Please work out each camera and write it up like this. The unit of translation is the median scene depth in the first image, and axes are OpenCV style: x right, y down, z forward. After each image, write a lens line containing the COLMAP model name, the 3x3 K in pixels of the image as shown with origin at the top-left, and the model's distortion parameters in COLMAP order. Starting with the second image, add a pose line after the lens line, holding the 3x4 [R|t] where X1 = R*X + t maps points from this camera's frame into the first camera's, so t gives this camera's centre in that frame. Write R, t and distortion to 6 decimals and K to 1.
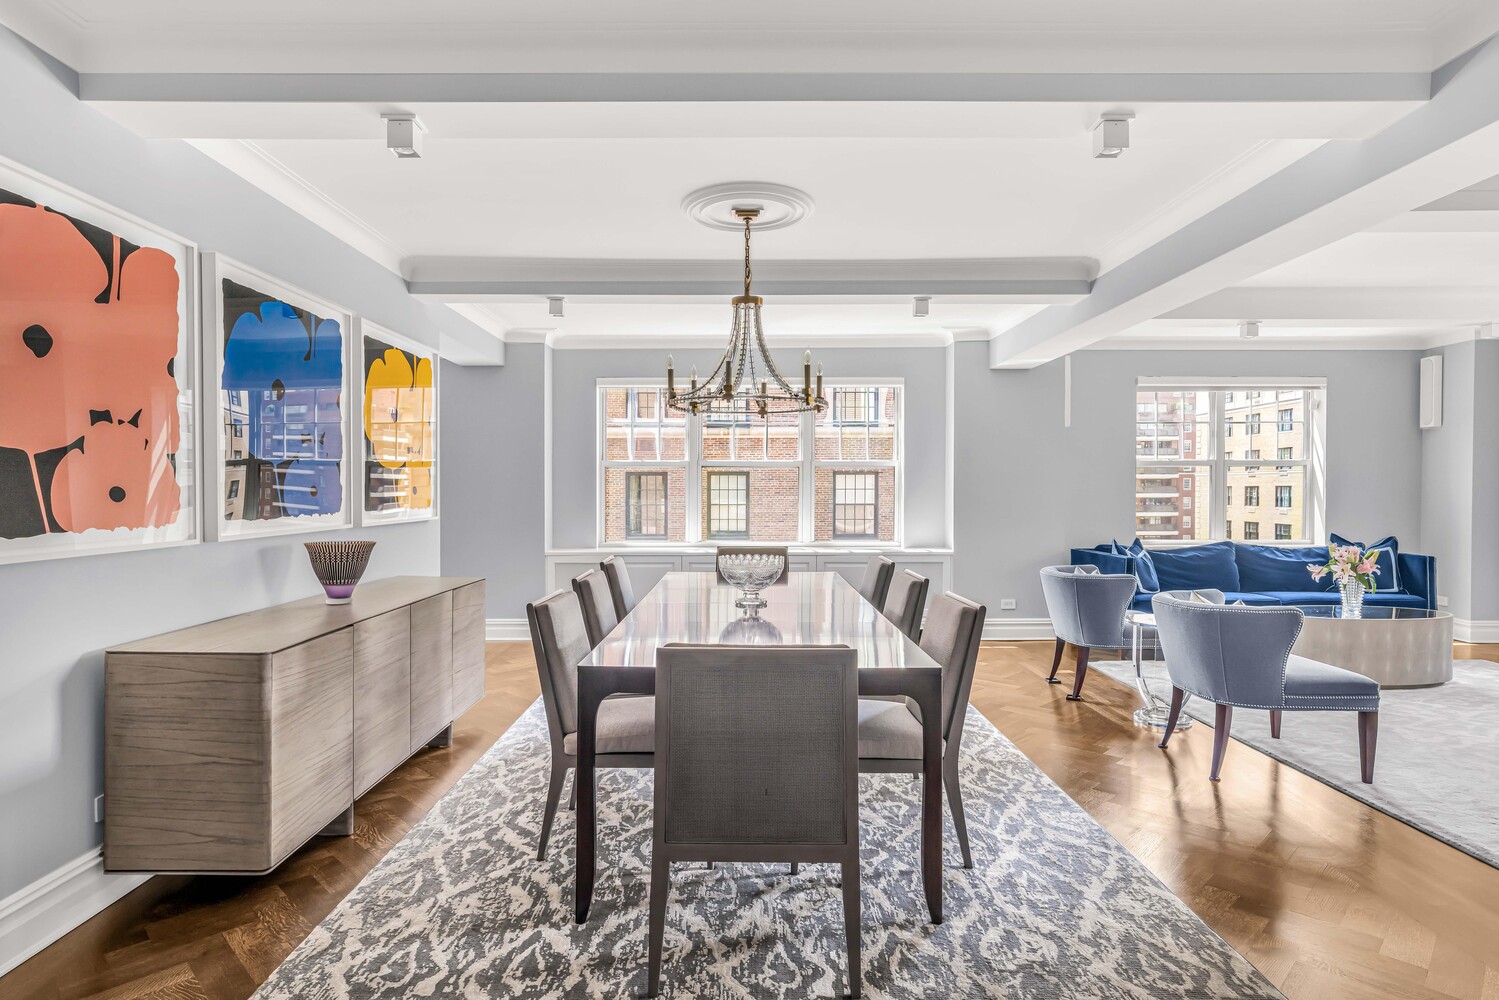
lens RADIAL K [[822.9, 0, 744.3], [0, 822.9, 504.7], [0, 0, 1]] dist [-0.015834, 0.020401]
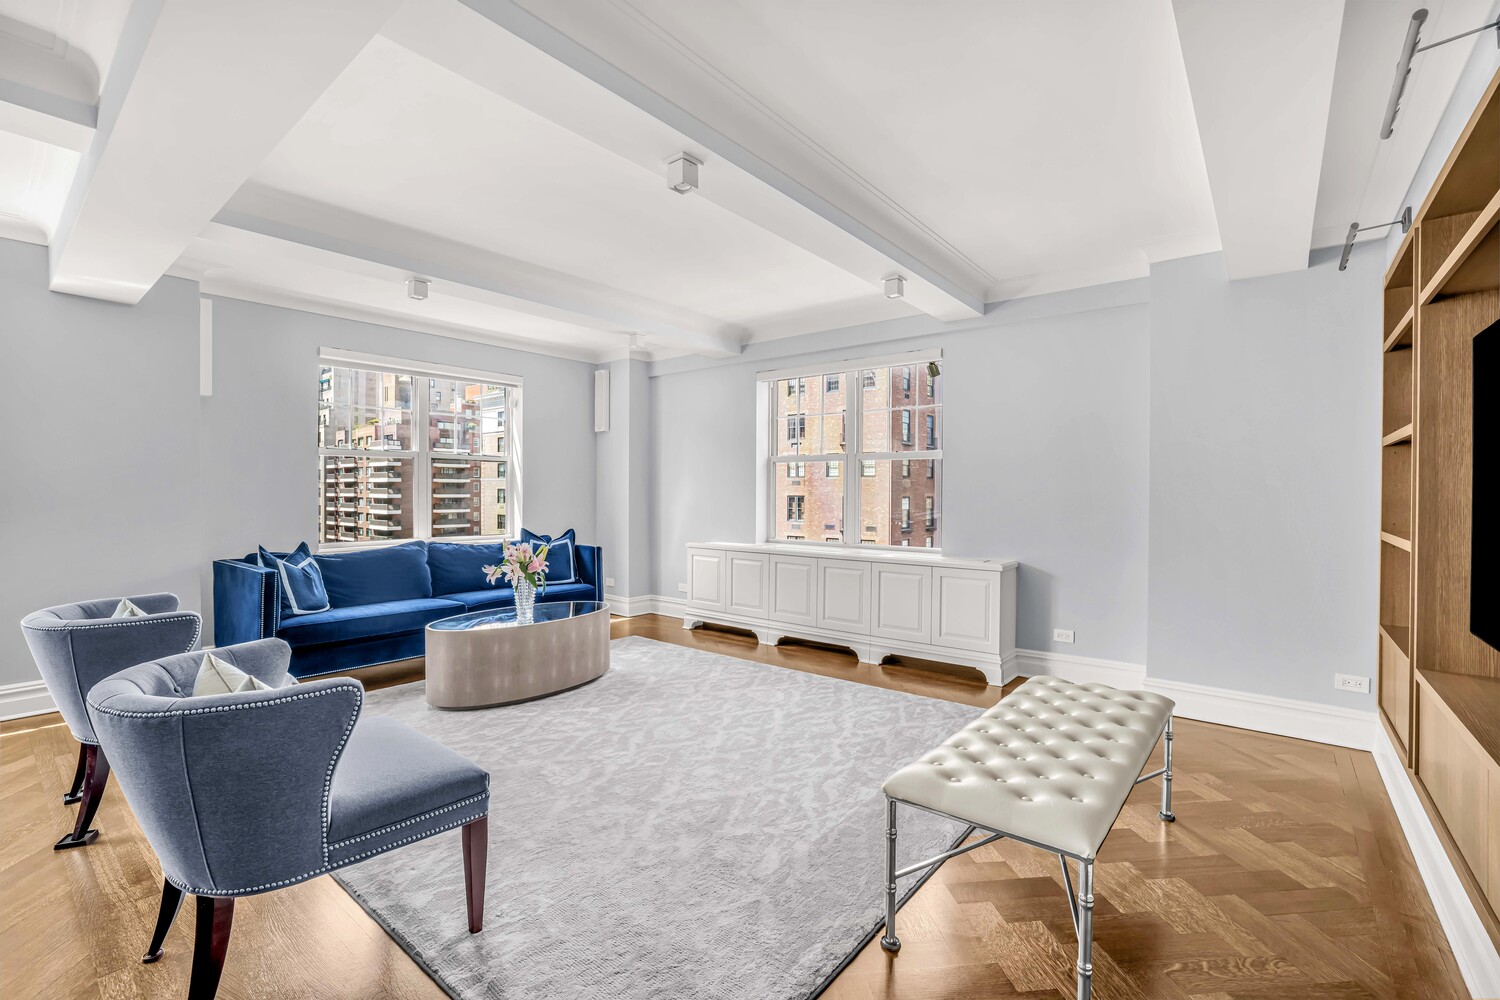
lens RADIAL K [[638.2, 0, 750.0], [0, 638.2, 500.0], [0, 0, 1]] dist [-0.000474, 0.000008]
pose [[0.630436, -0.003559, 0.776233, 0.304420], [0.008161, 0.999965, -0.002043, 0.005226], [-0.776198, 0.007622, 0.630443, 0.311117]]
